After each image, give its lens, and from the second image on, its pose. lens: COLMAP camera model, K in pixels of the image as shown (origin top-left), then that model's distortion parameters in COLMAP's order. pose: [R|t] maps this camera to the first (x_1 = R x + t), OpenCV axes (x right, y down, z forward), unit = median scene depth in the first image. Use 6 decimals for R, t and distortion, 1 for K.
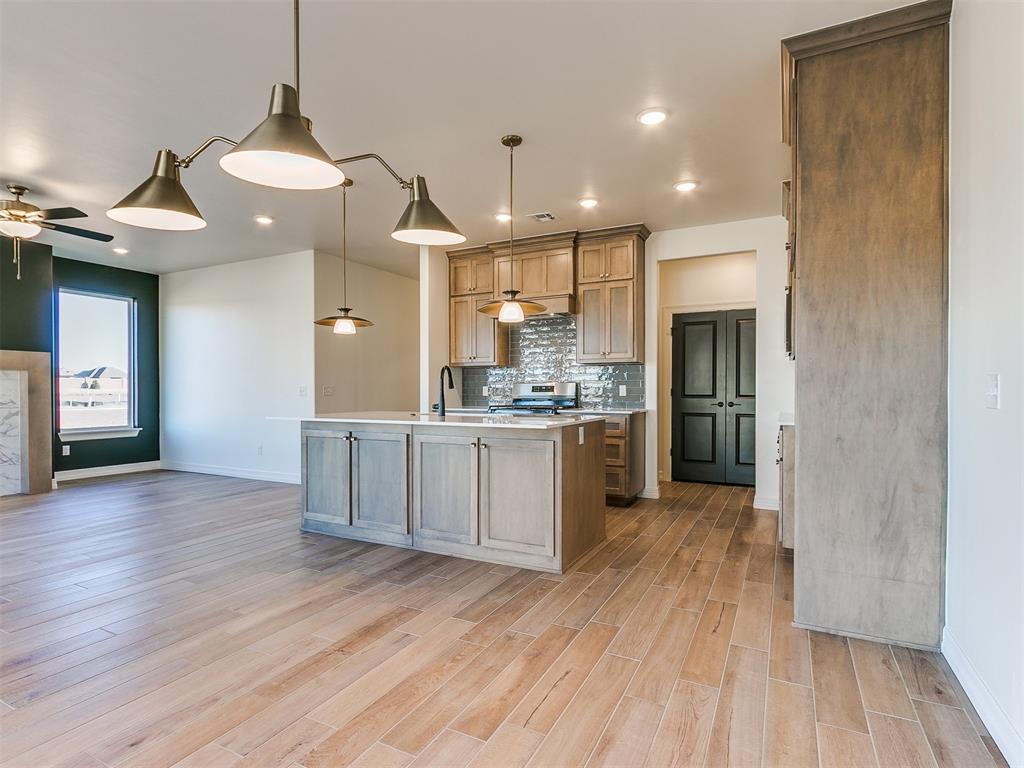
lens RADIAL K [[543.8, 0, 506.8], [0, 543.8, 391.9], [0, 0, 1]] dist [0.000530, 0.000834]
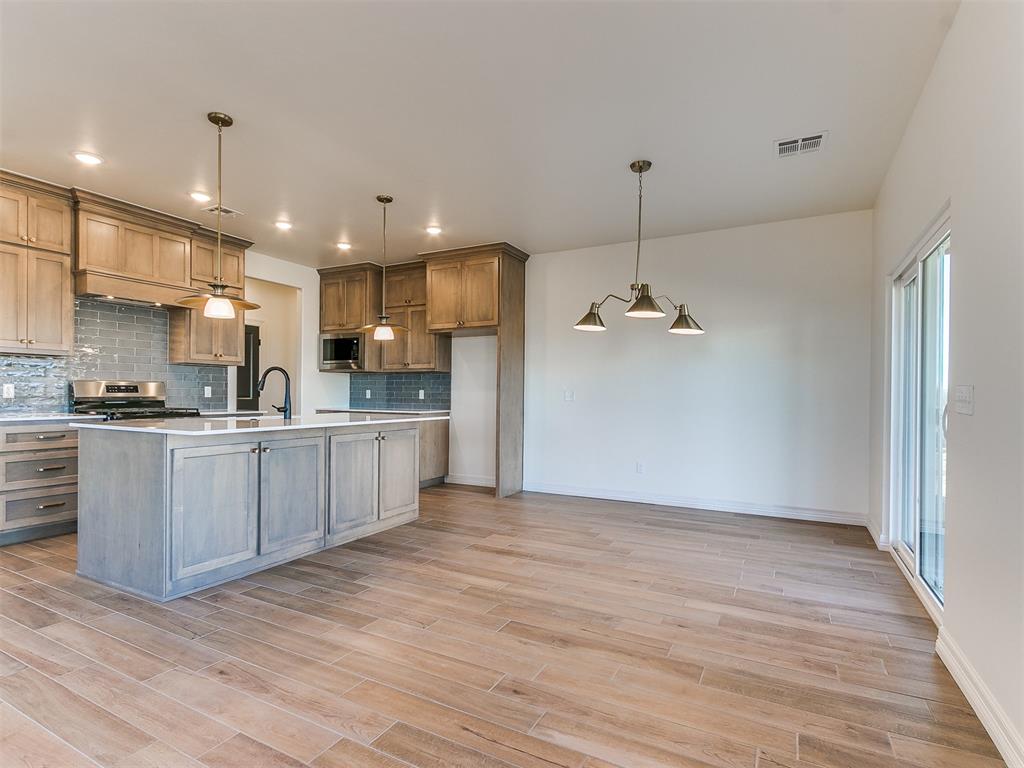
lens RADIAL K [[543.8, 0, 507.2], [0, 543.8, 388.0], [0, 0, 1]] dist [0.000530, 0.000834]
pose [[0.004723, 0.011815, 0.999919, -1.210702], [-0.006735, 0.999908, -0.011783, -0.002219], [-0.999966, -0.006679, 0.004802, 0.671640]]
